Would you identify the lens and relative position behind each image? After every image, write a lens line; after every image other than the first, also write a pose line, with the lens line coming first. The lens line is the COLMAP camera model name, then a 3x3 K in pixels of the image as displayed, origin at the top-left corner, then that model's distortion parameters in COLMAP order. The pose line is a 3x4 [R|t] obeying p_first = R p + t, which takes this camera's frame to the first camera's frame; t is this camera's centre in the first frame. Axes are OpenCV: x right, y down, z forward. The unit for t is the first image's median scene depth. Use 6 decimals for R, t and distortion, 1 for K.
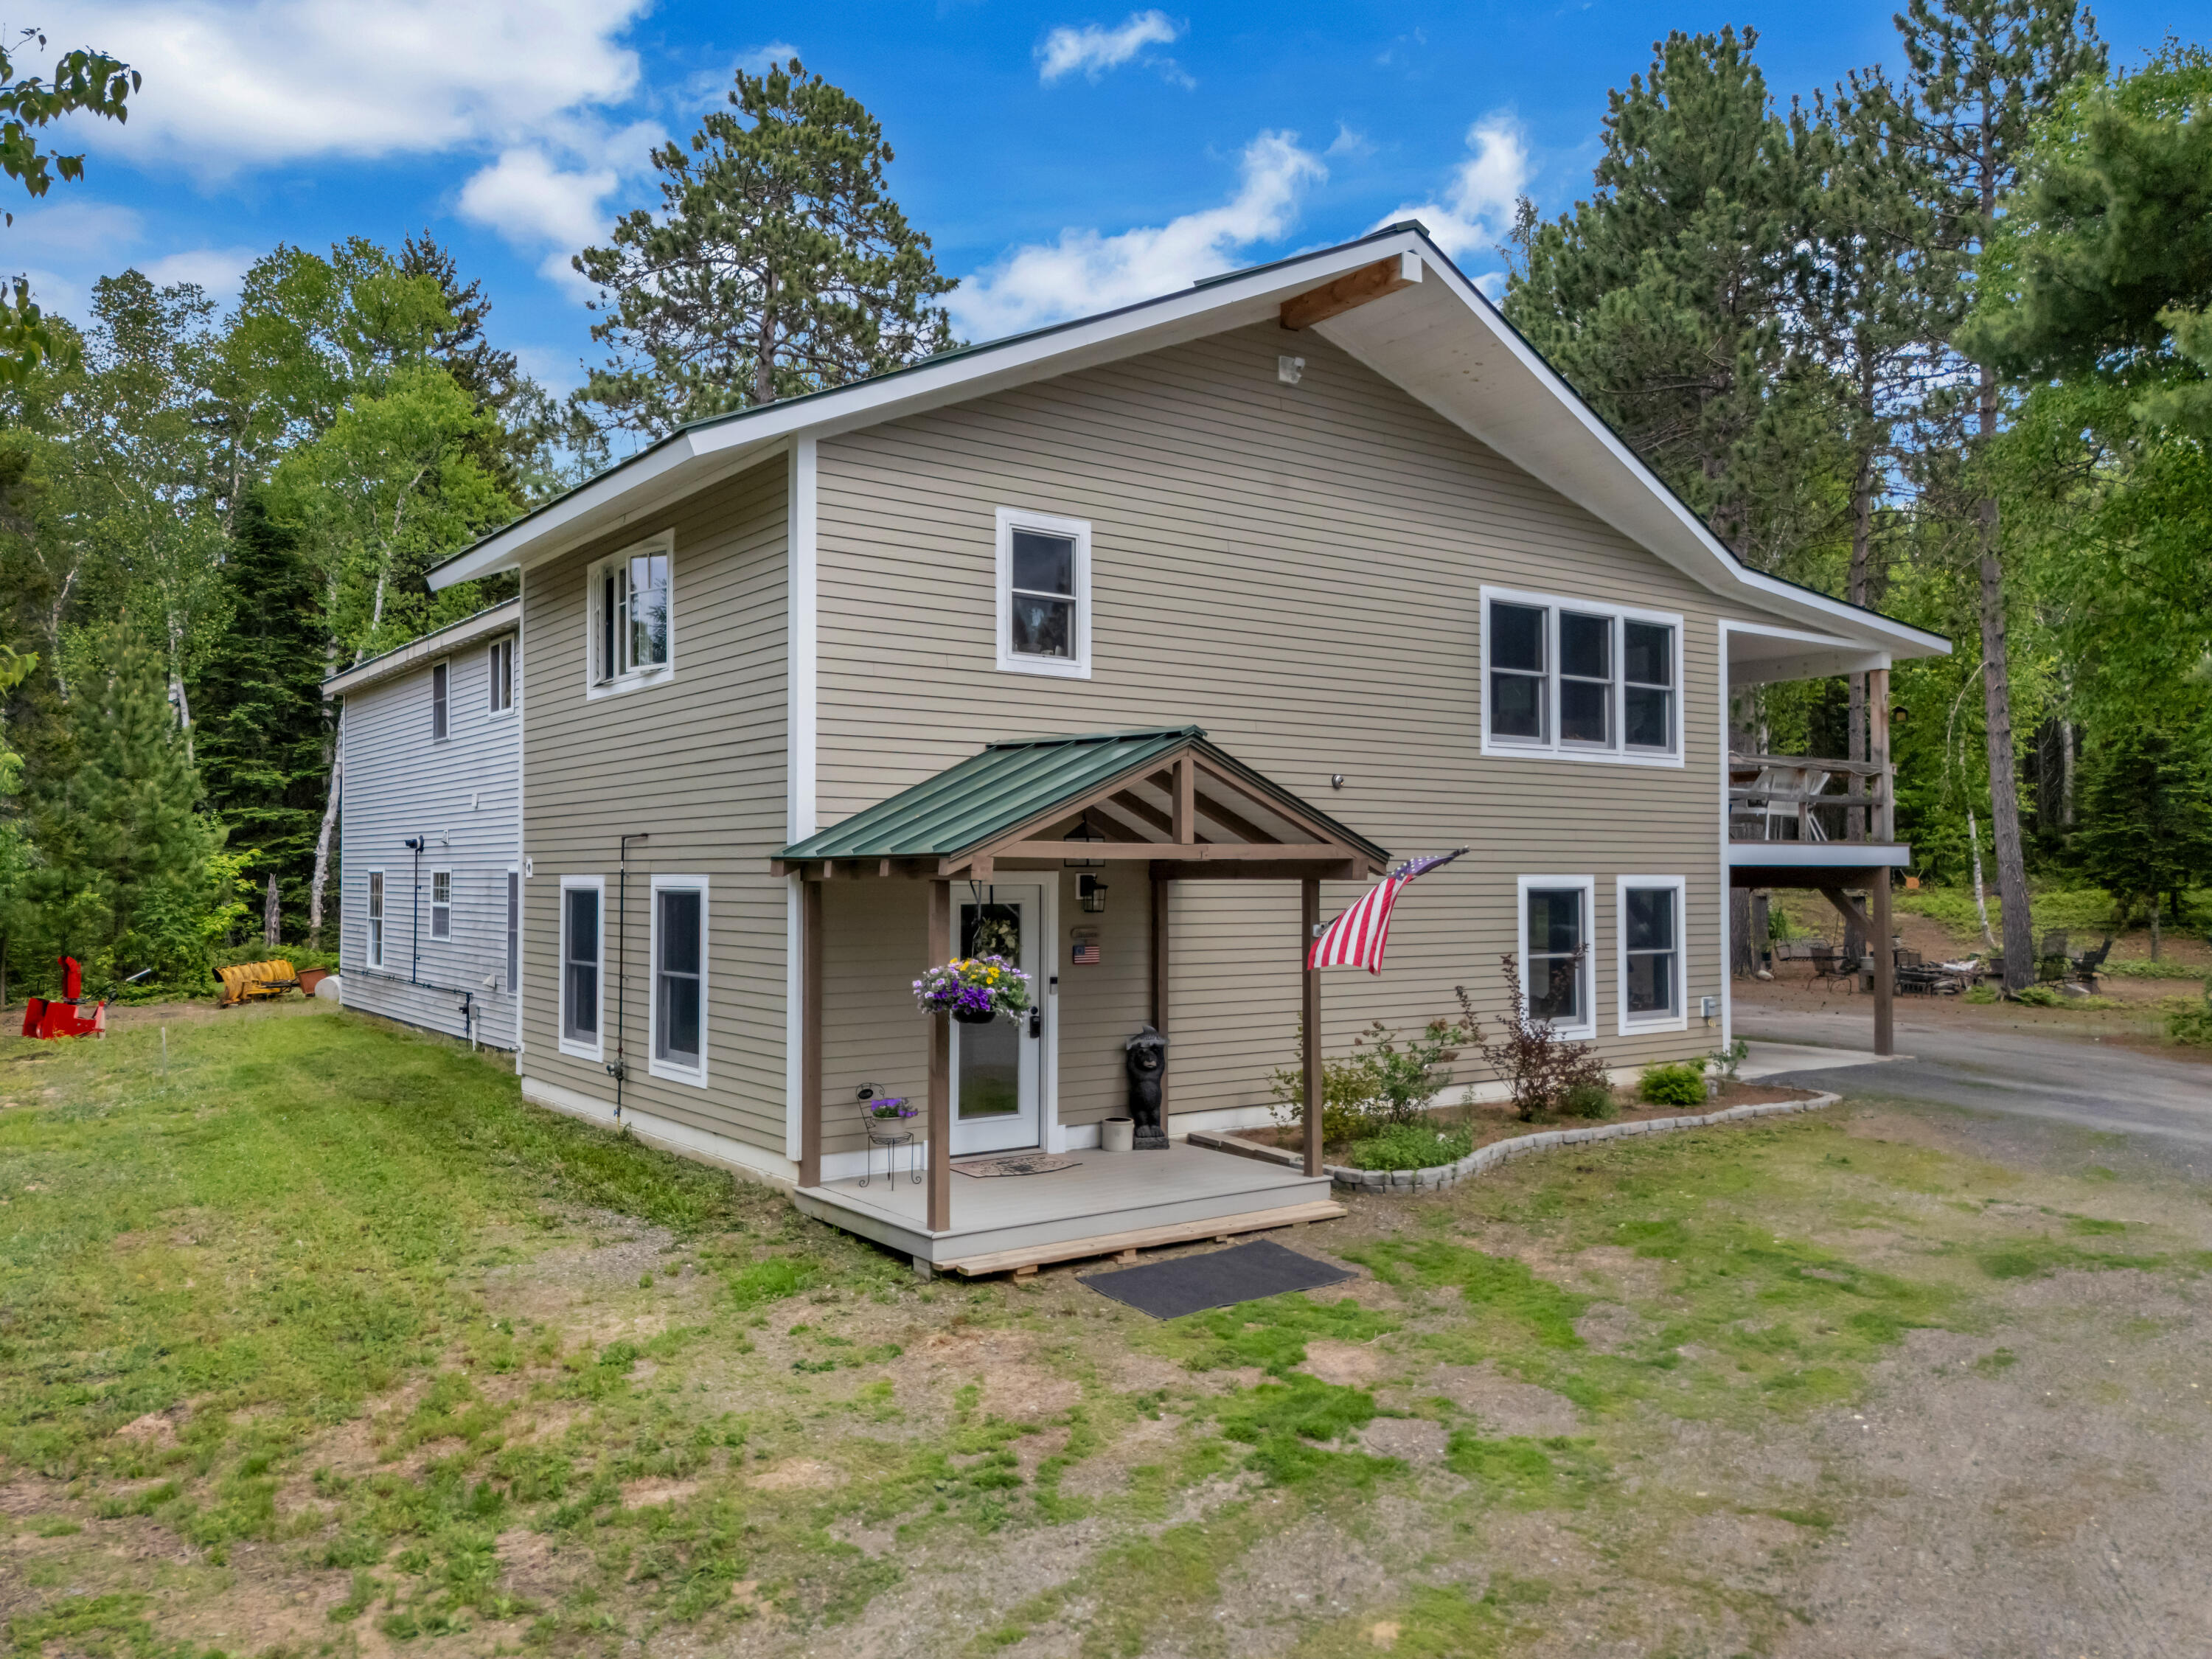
lens RADIAL K [[1605.9, 0, 1112.1], [0, 1605.9, 835.5], [0, 0, 1]] dist [0.077690, -0.145533]
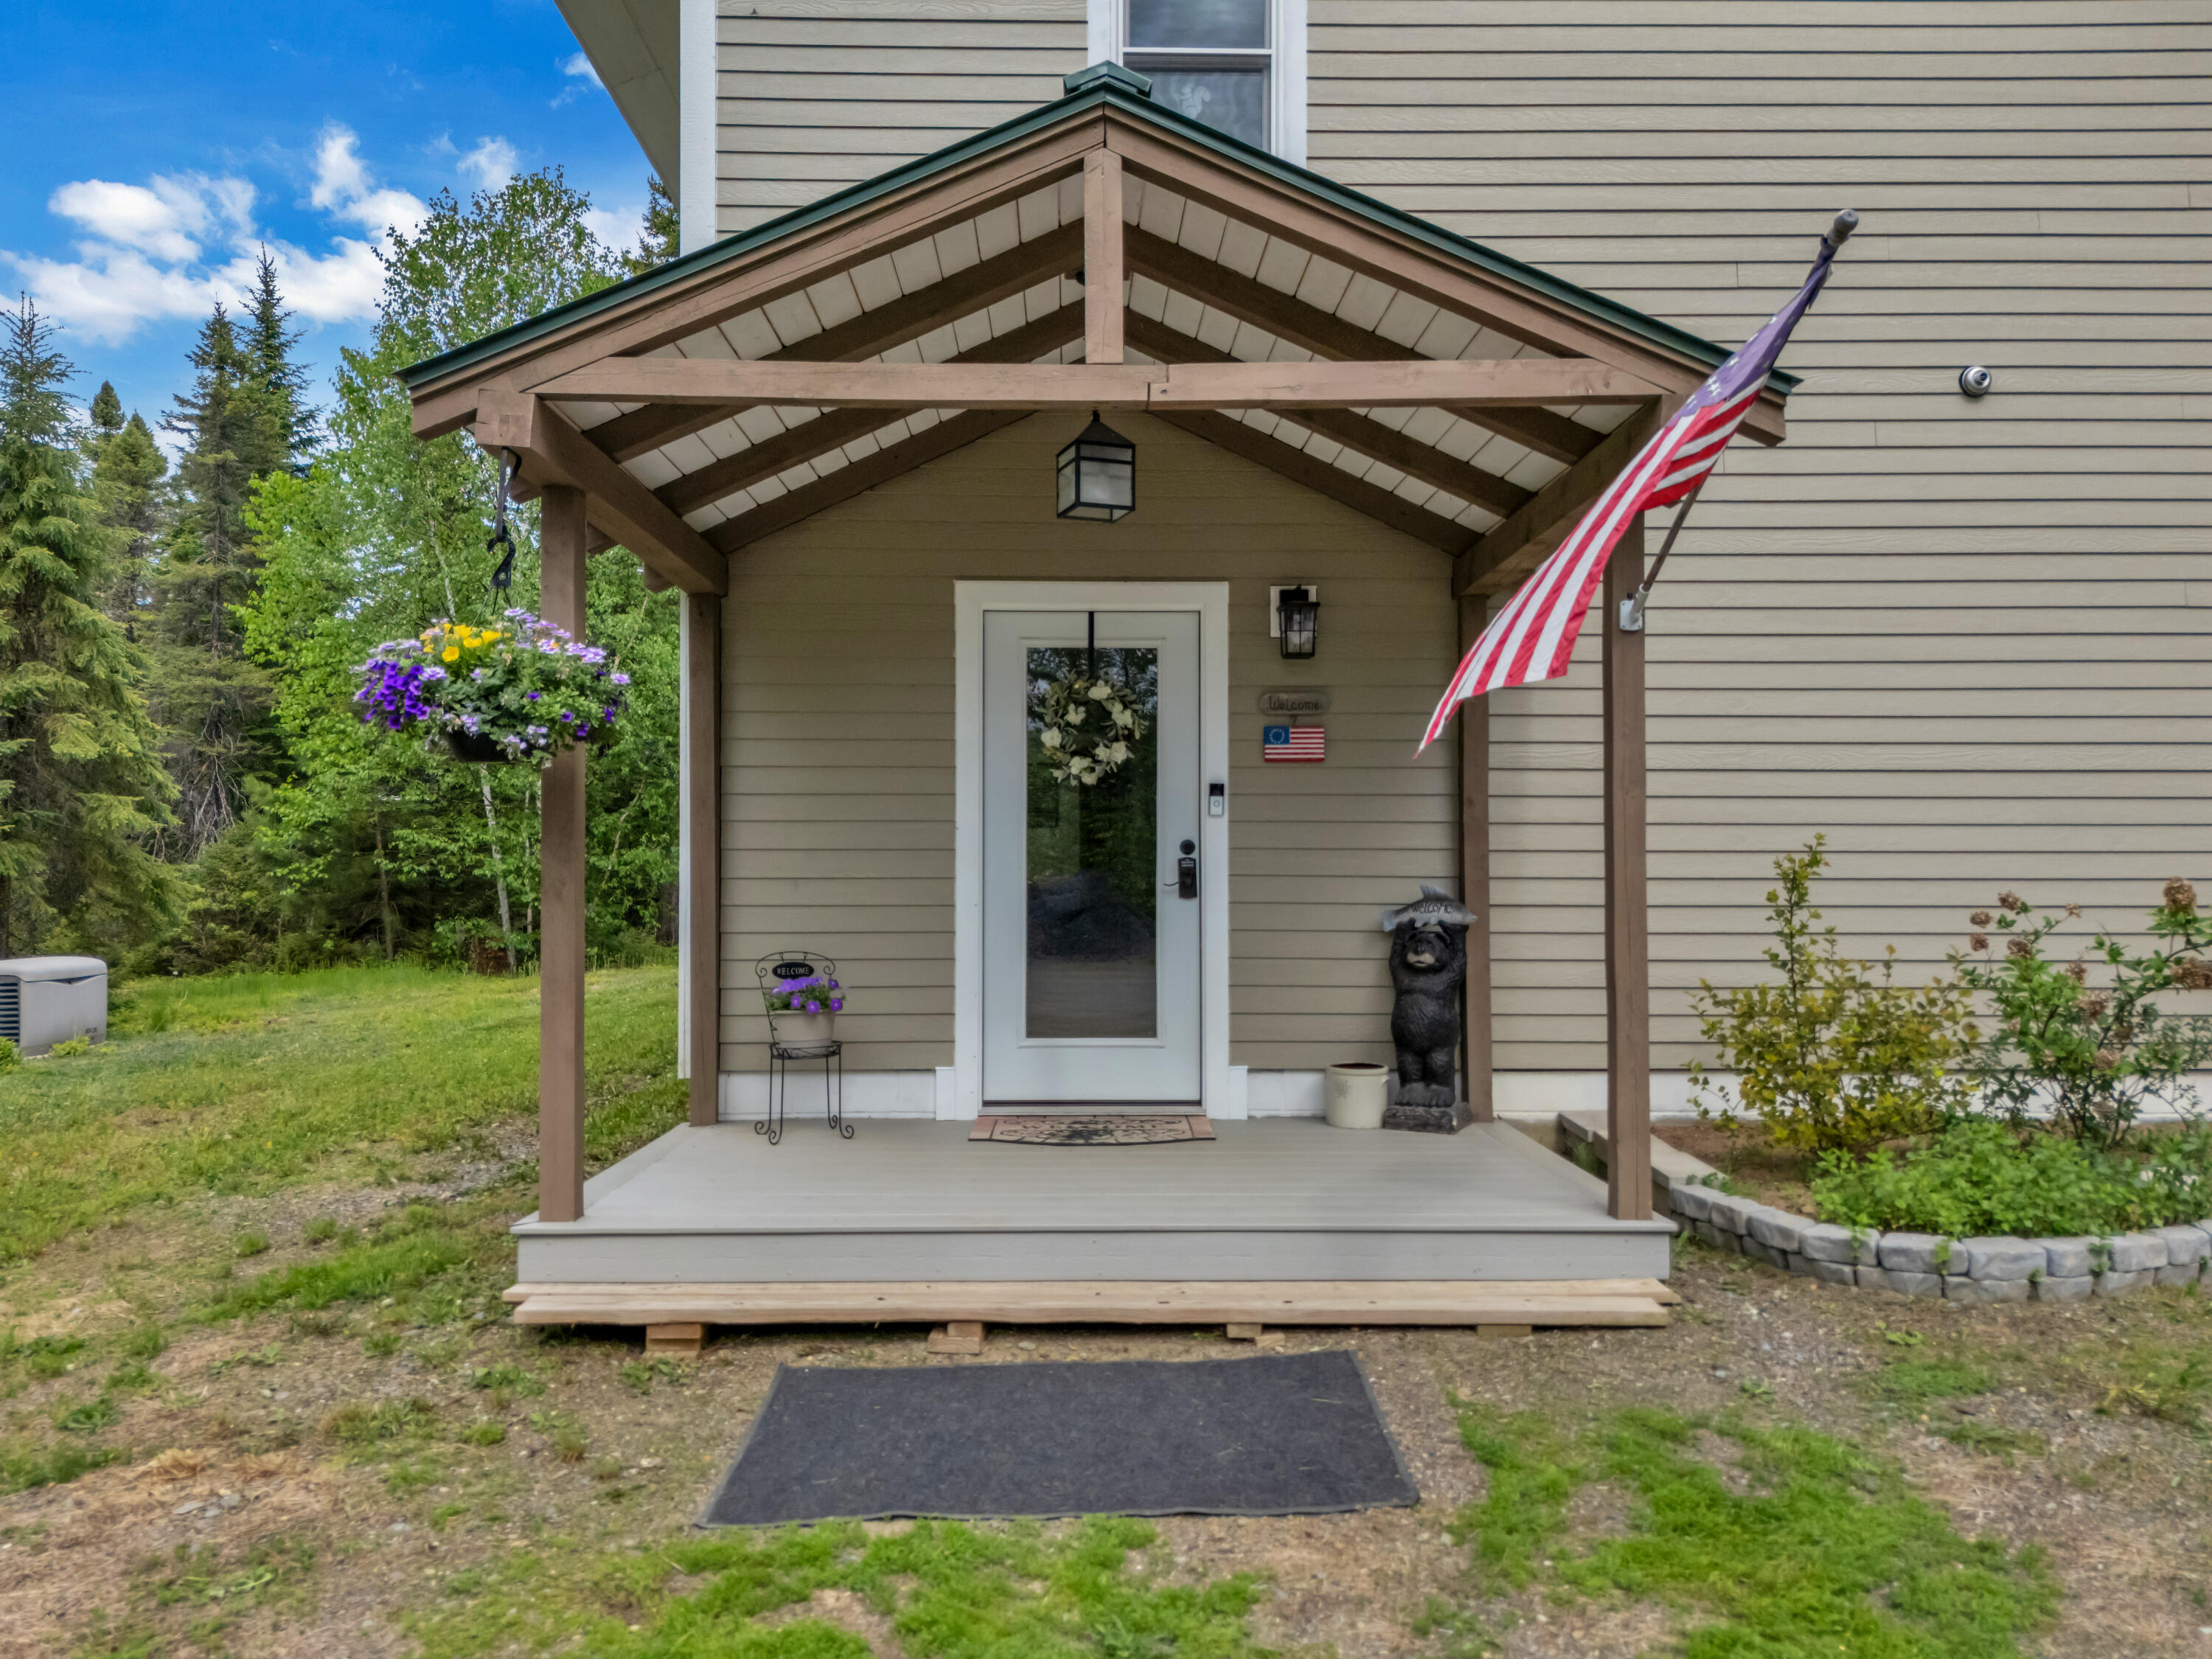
lens RADIAL K [[1628.8, 0, 1109.1], [0, 1628.8, 840.2], [0, 0, 1]] dist [0.042337, -0.003190]
pose [[0.817685, -0.013947, -0.575497, 0.231284], [0.017093, 0.999854, 0.000056, 0.102688], [0.575413, -0.009882, 0.817804, 0.529178]]
